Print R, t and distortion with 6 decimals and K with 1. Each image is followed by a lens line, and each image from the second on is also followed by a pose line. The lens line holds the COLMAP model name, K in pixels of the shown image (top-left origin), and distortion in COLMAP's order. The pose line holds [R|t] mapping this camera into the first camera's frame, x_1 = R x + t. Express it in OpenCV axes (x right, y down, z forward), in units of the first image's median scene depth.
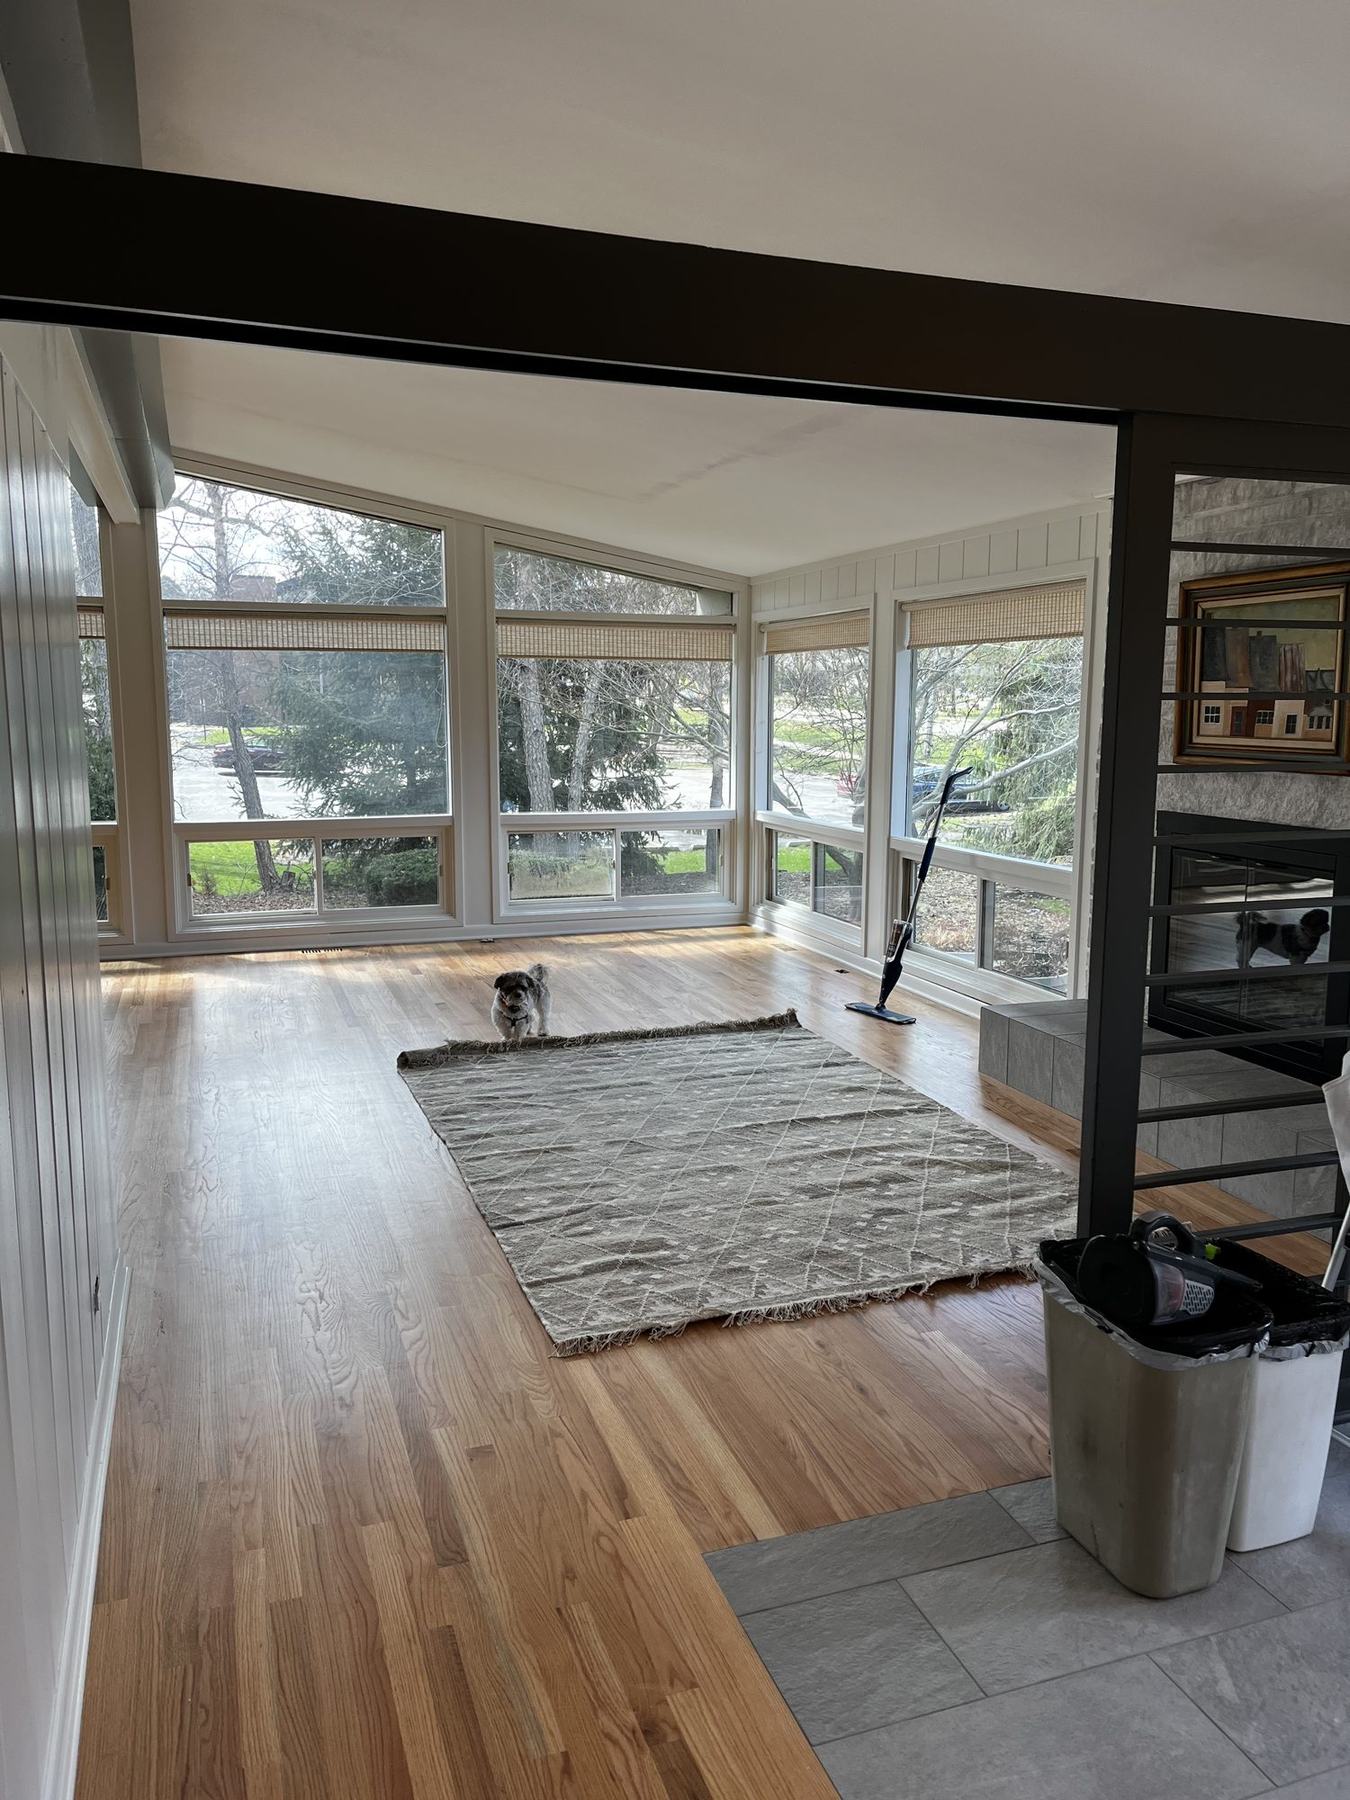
lens RADIAL K [[1355.4, 0, 686.2], [0, 1355.4, 902.4], [0, 0, 1]] dist [0.067761, -0.087488]
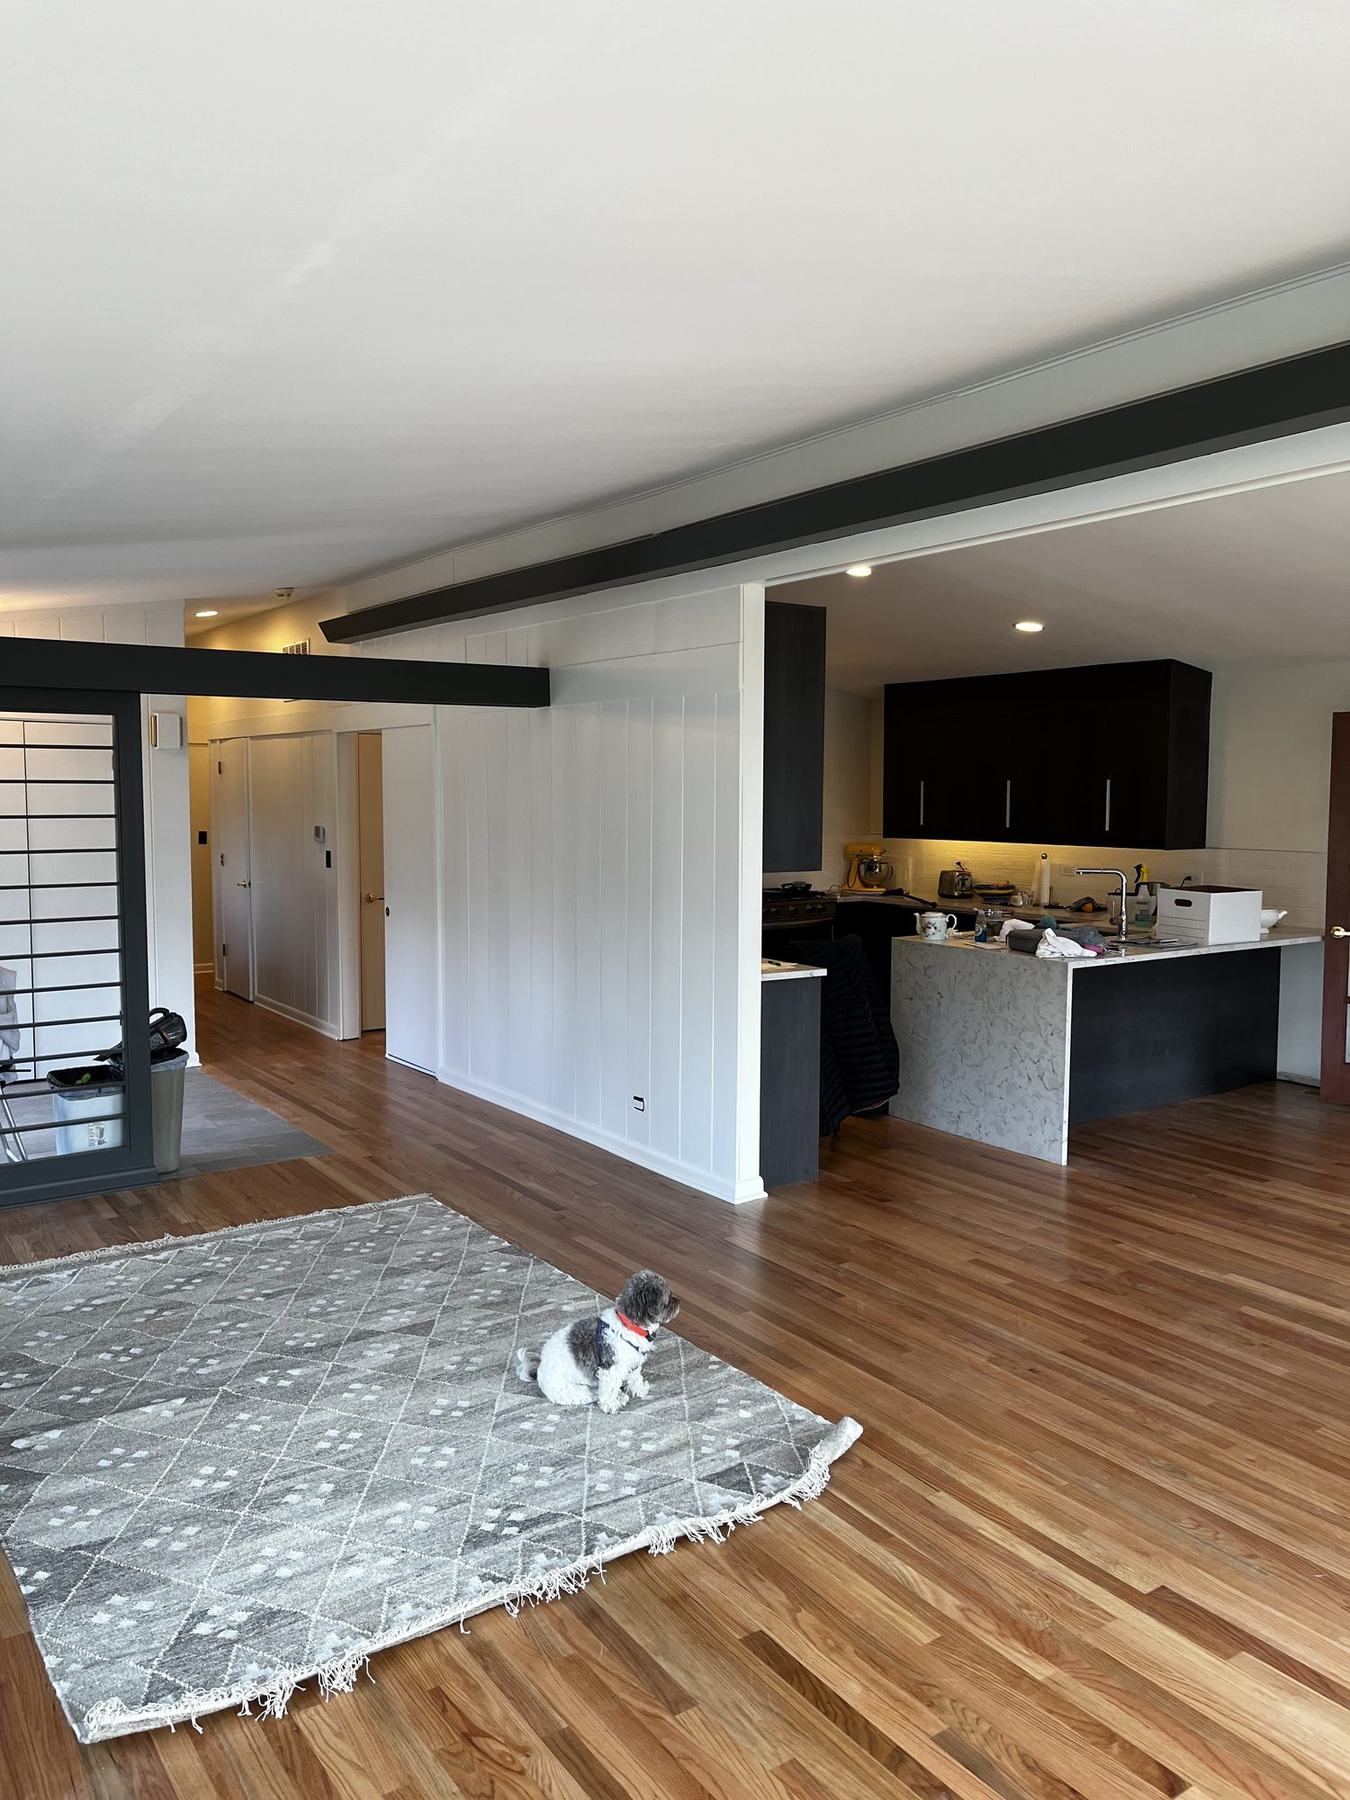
lens RADIAL K [[1355.4, 0, 686.2], [0, 1355.4, 902.4], [0, 0, 1]] dist [0.067761, -0.087488]
pose [[-0.963580, 0.014472, -0.267028, 0.027746], [-0.046725, 0.974063, 0.221401, -0.274774], [0.263306, 0.225814, -0.937911, 1.669881]]
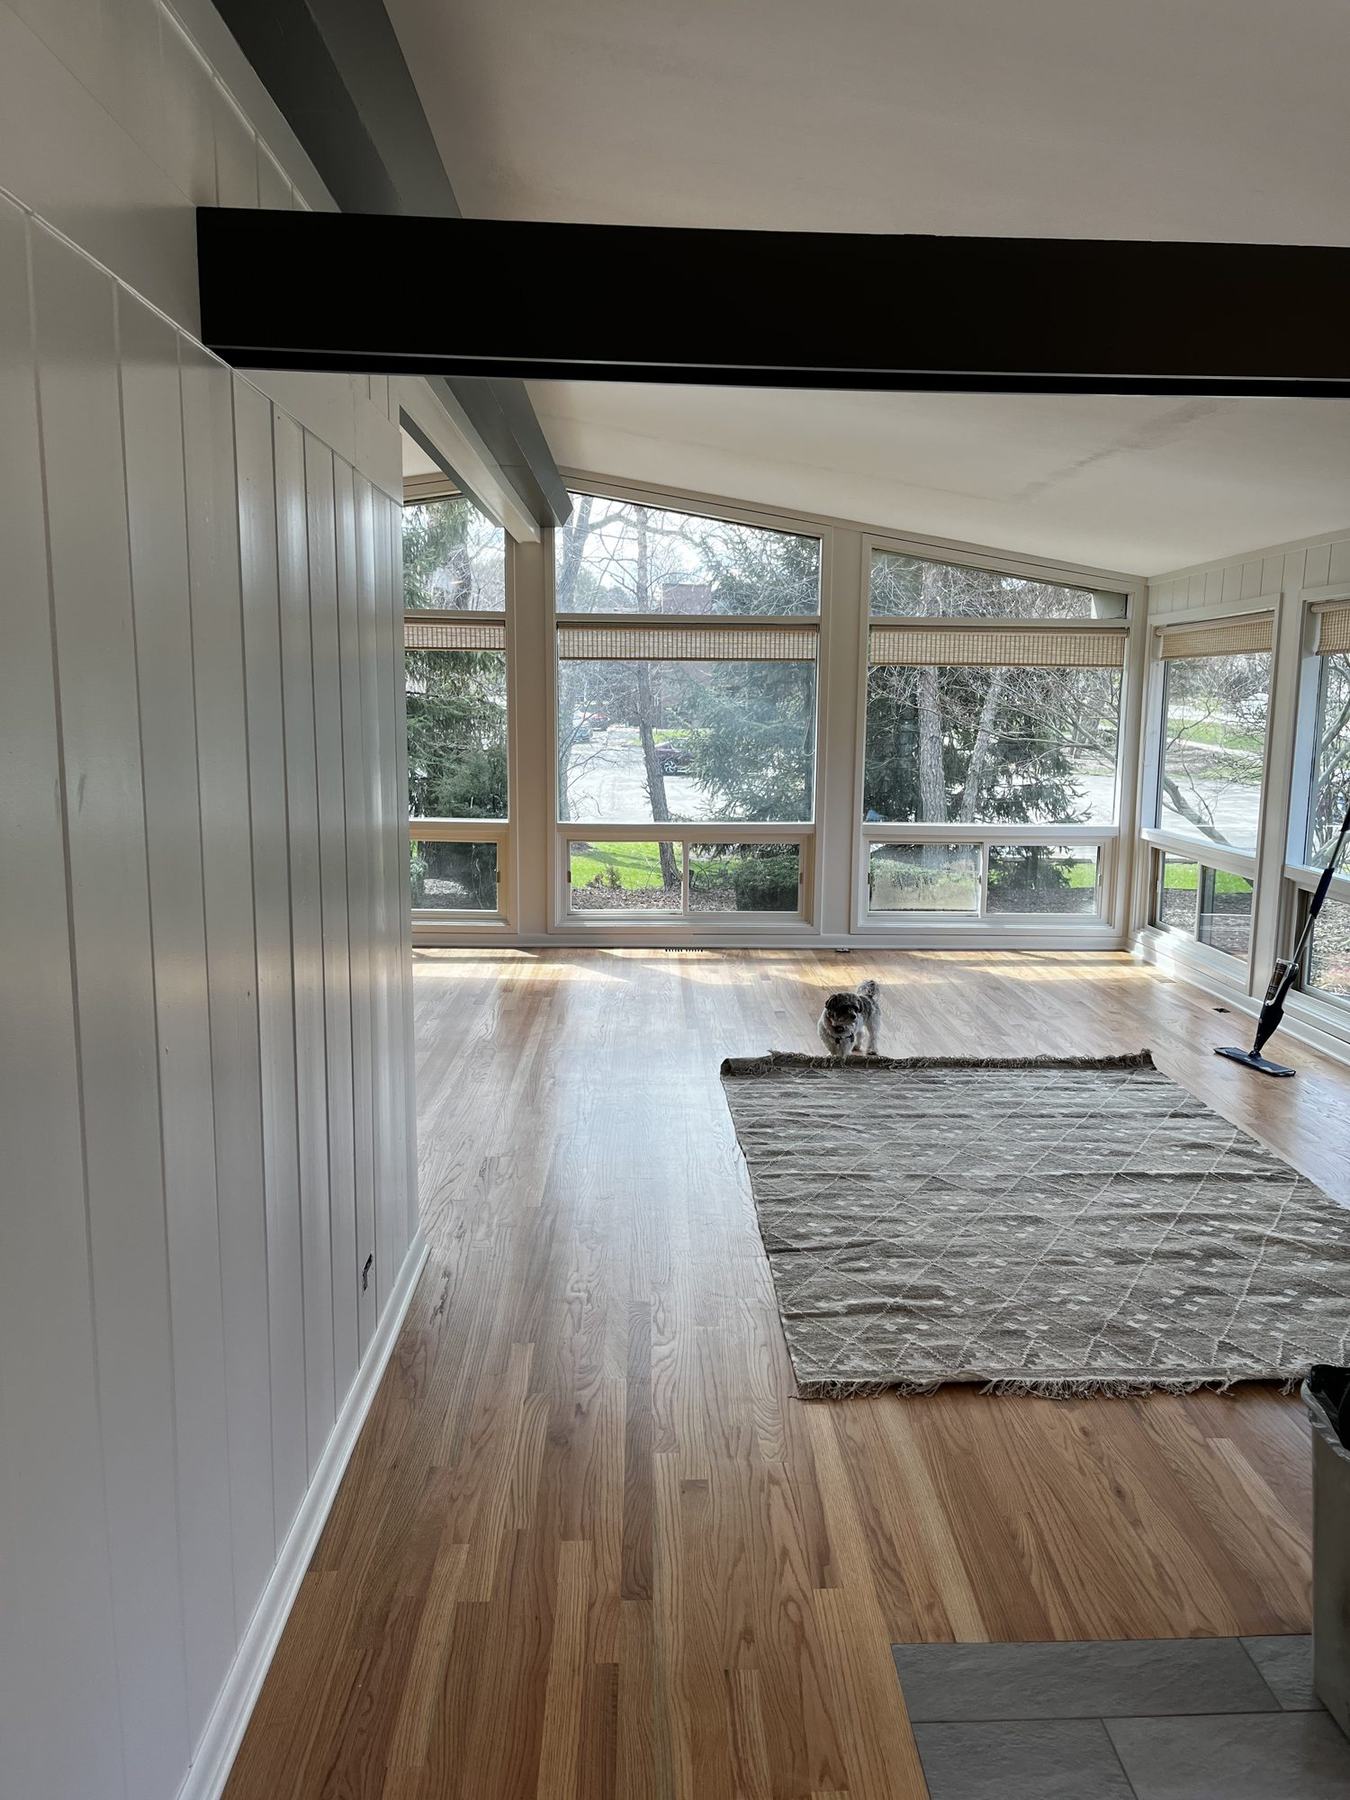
lens RADIAL K [[1355.4, 0, 686.2], [0, 1355.4, 902.4], [0, 0, 1]] dist [0.067761, -0.087488]
pose [[0.953298, 0.051262, -0.297648, 0.063712], [-0.051822, 0.998638, 0.006015, -0.012111], [0.297551, 0.009691, 0.954657, 0.031656]]
